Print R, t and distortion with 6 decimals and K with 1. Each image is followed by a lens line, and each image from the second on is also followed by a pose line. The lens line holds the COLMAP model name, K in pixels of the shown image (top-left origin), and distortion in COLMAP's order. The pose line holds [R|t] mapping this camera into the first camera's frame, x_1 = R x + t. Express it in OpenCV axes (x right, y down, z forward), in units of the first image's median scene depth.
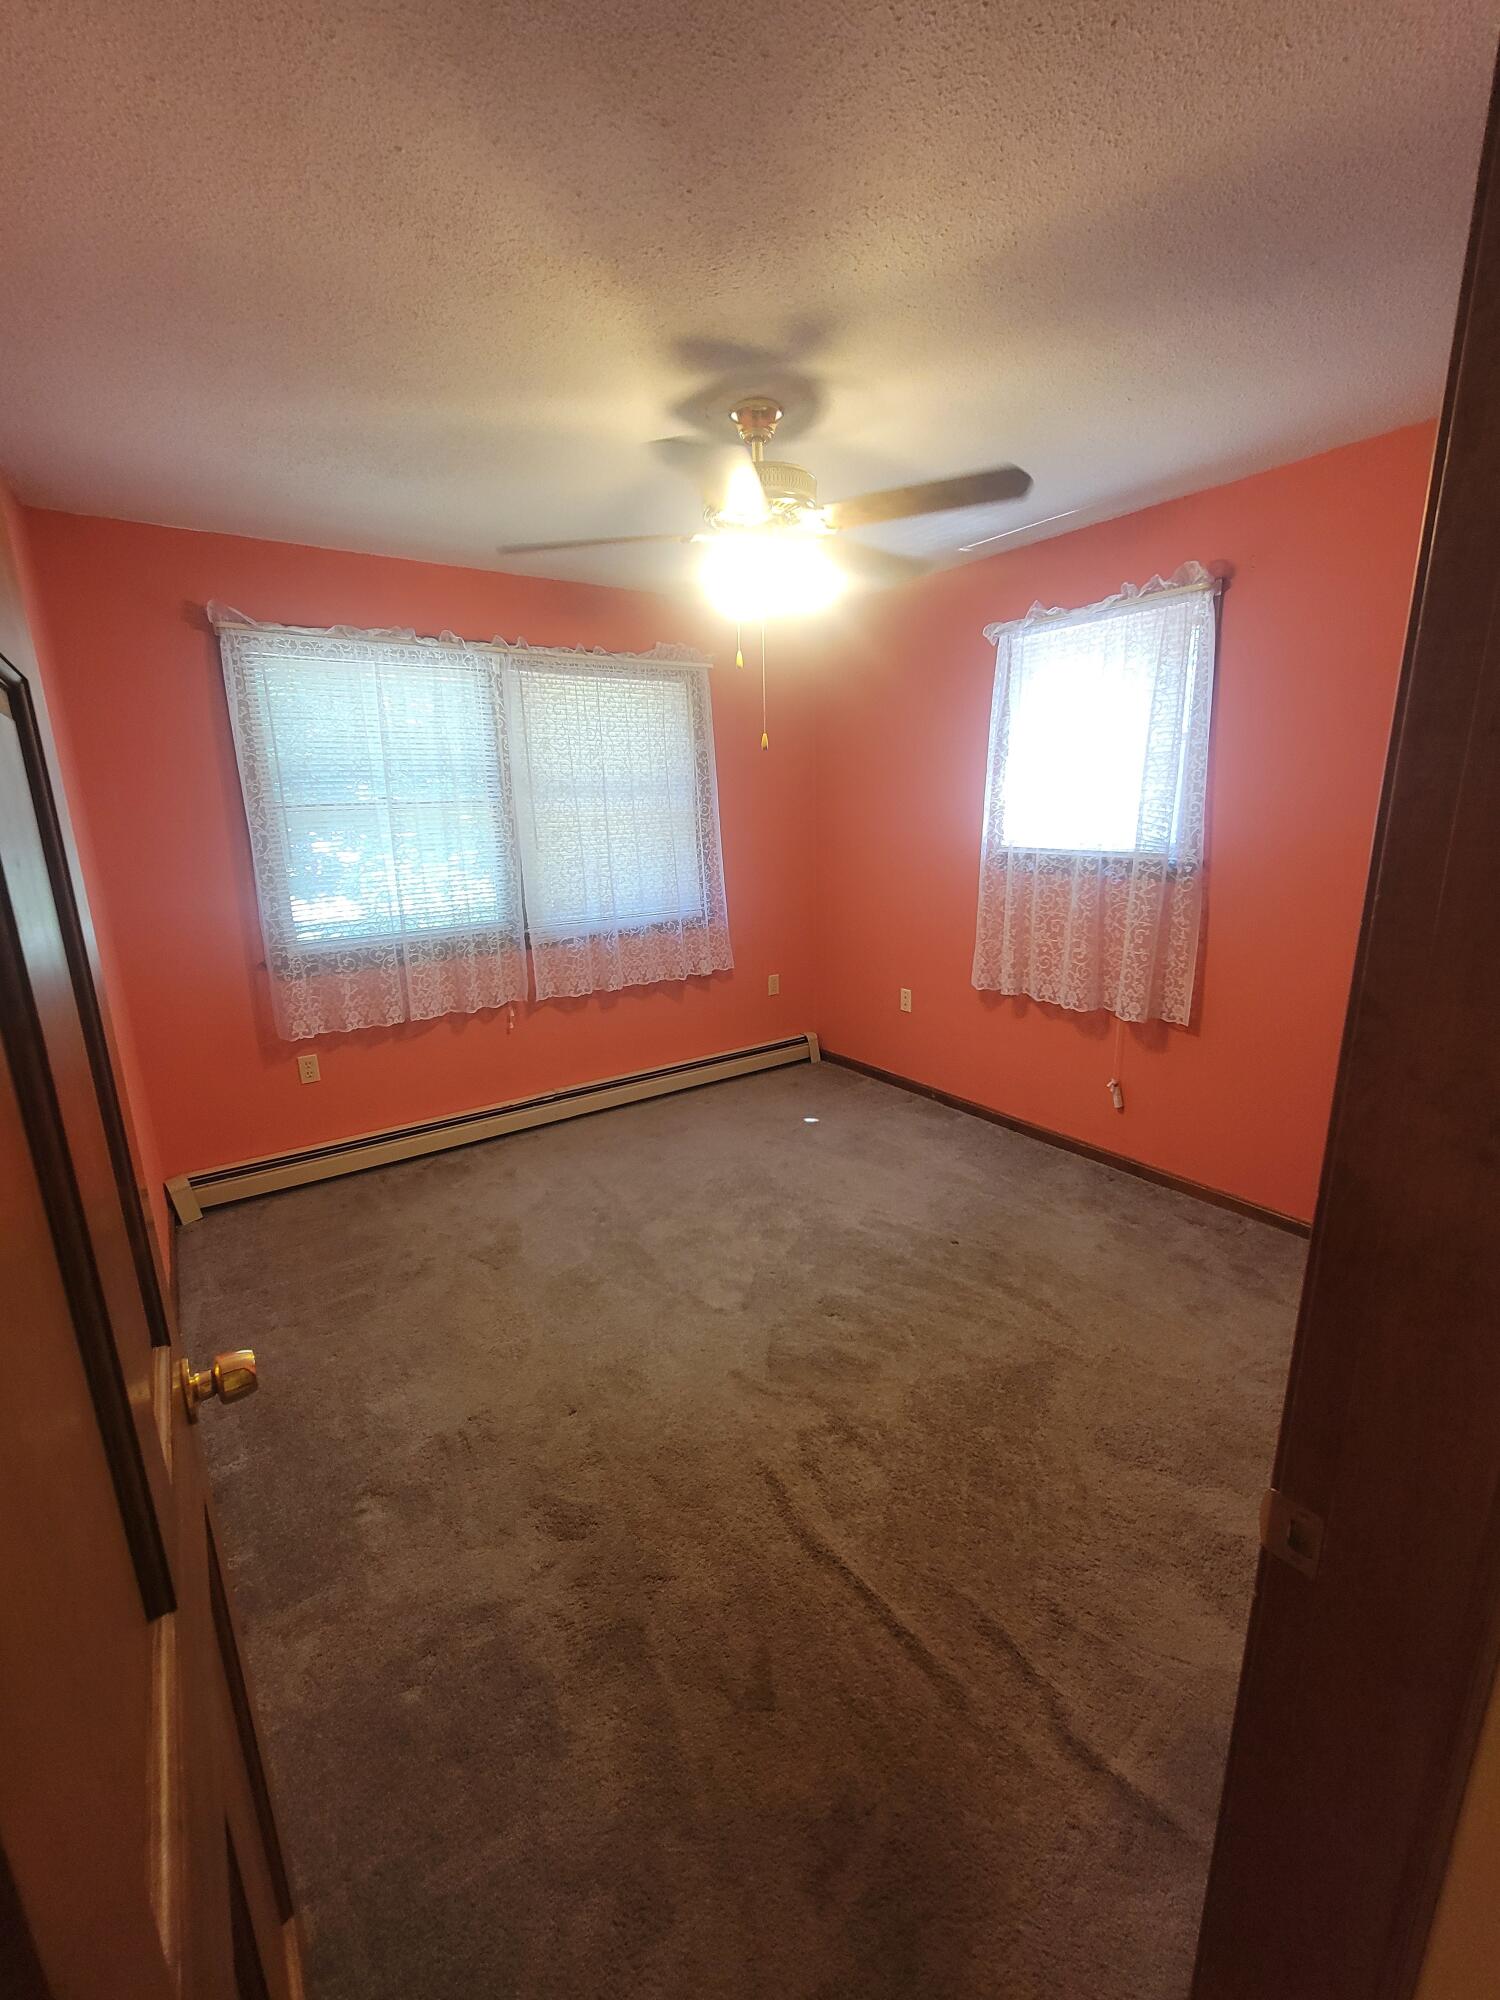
lens RADIAL K [[813.6, 0, 750.0], [0, 813.6, 1000.0], [0, 0, 1]] dist [-0.000187, -0.000048]
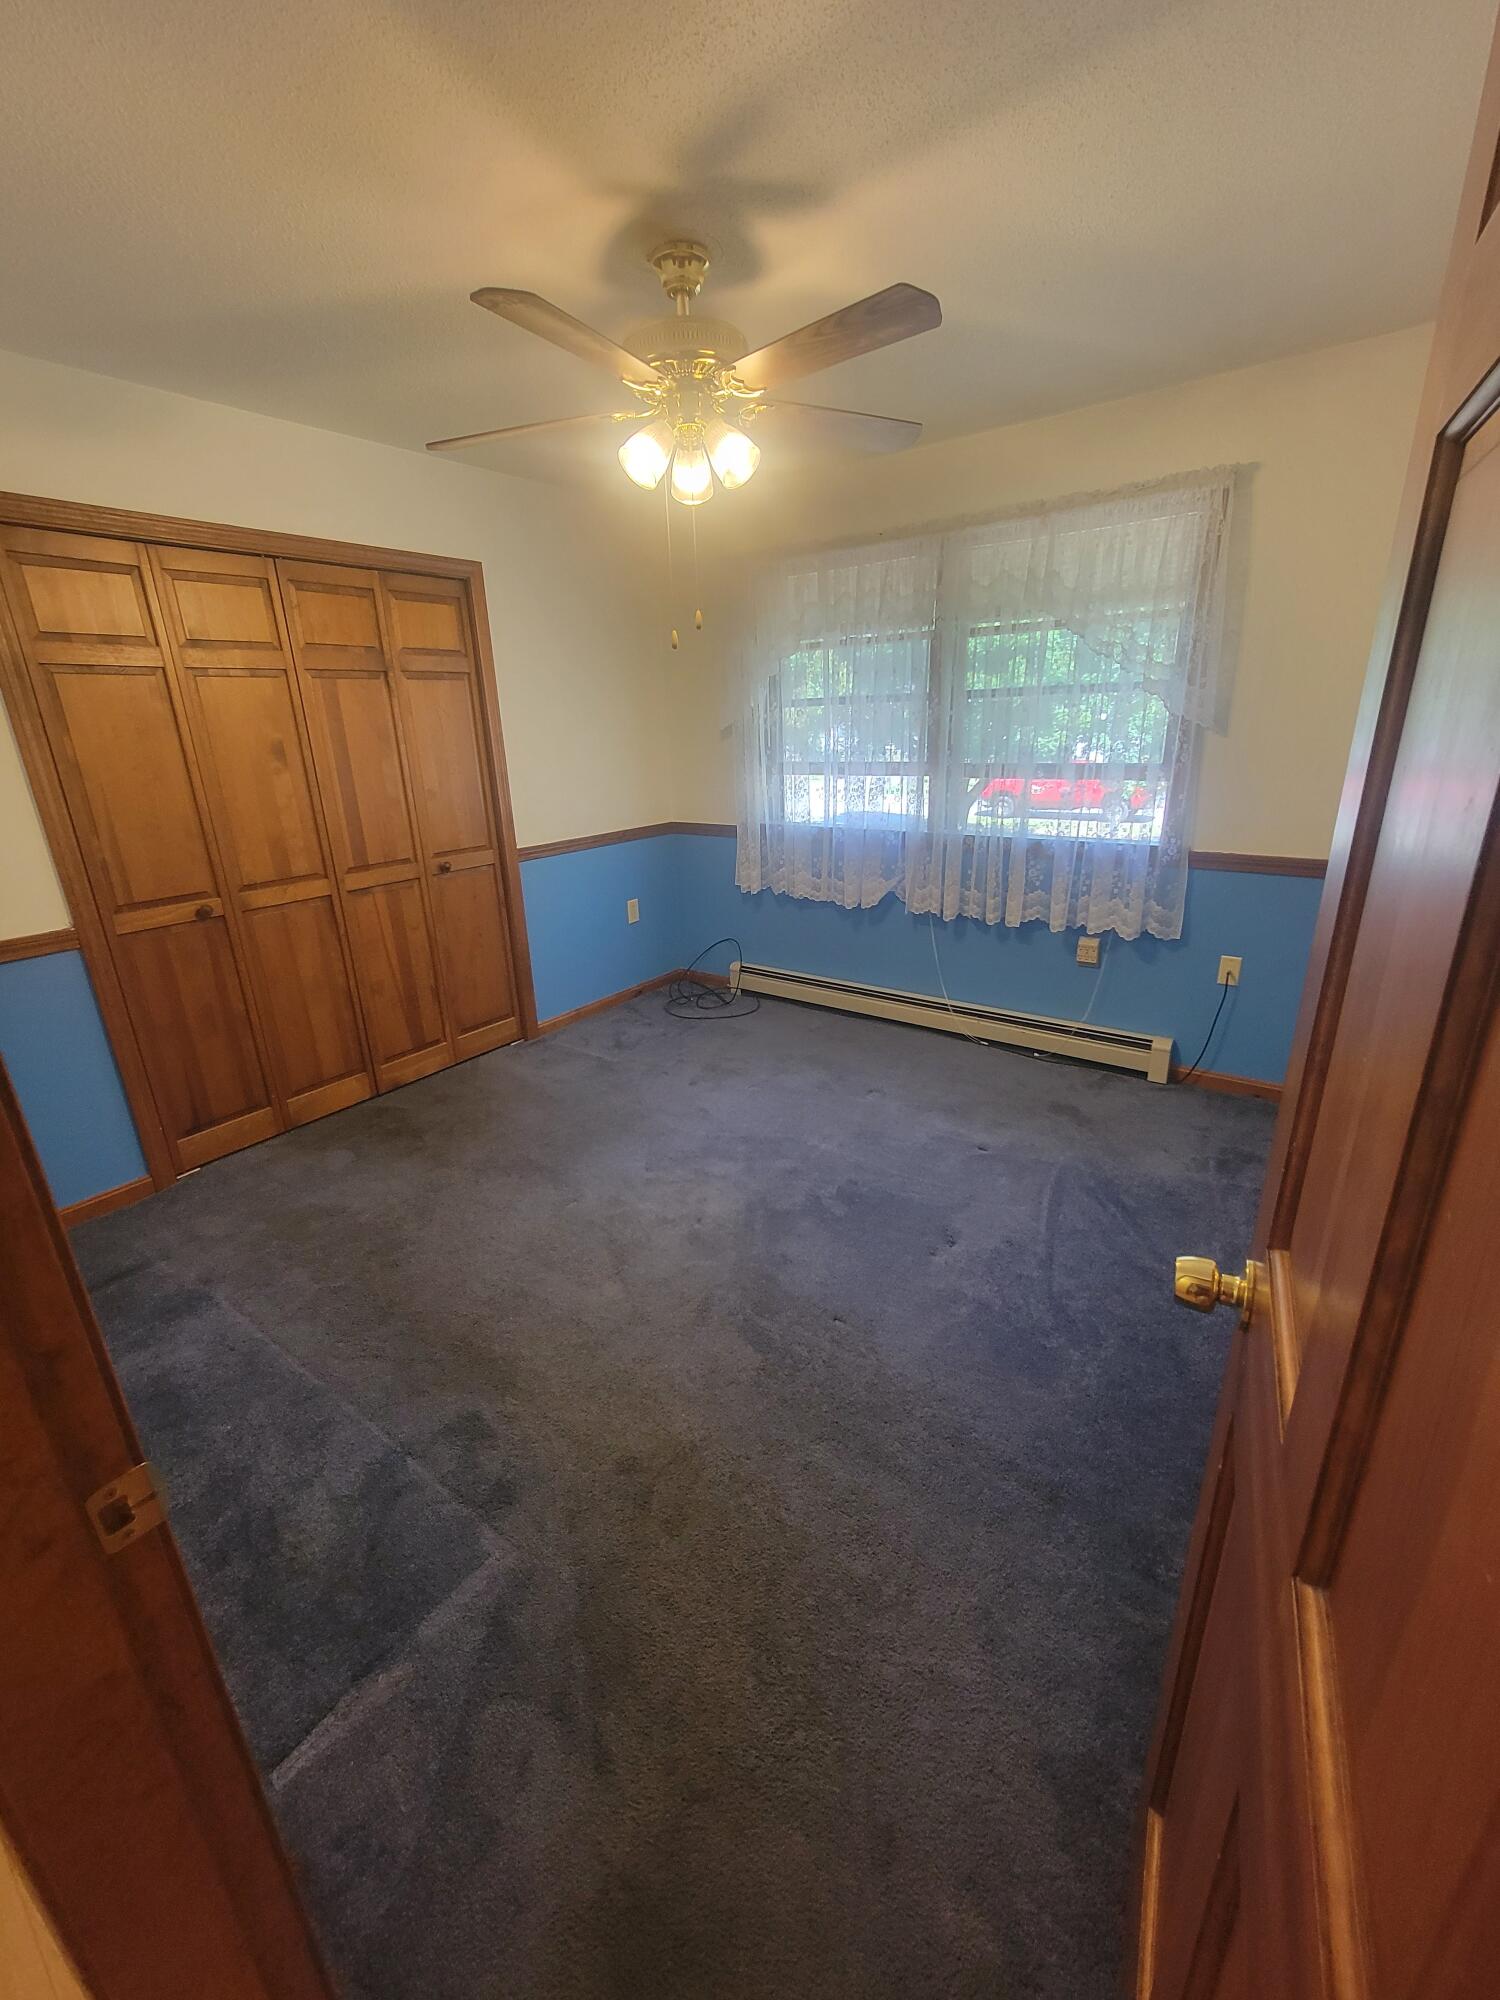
lens RADIAL K [[813.6, 0, 750.0], [0, 813.6, 1000.0], [0, 0, 1]] dist [-0.000187, -0.000048]
pose [[0.306903, 0.319023, -0.896680, 0.617717], [-0.201379, 0.942583, 0.266429, -0.113720], [0.930192, 0.098804, 0.353526, 0.440753]]
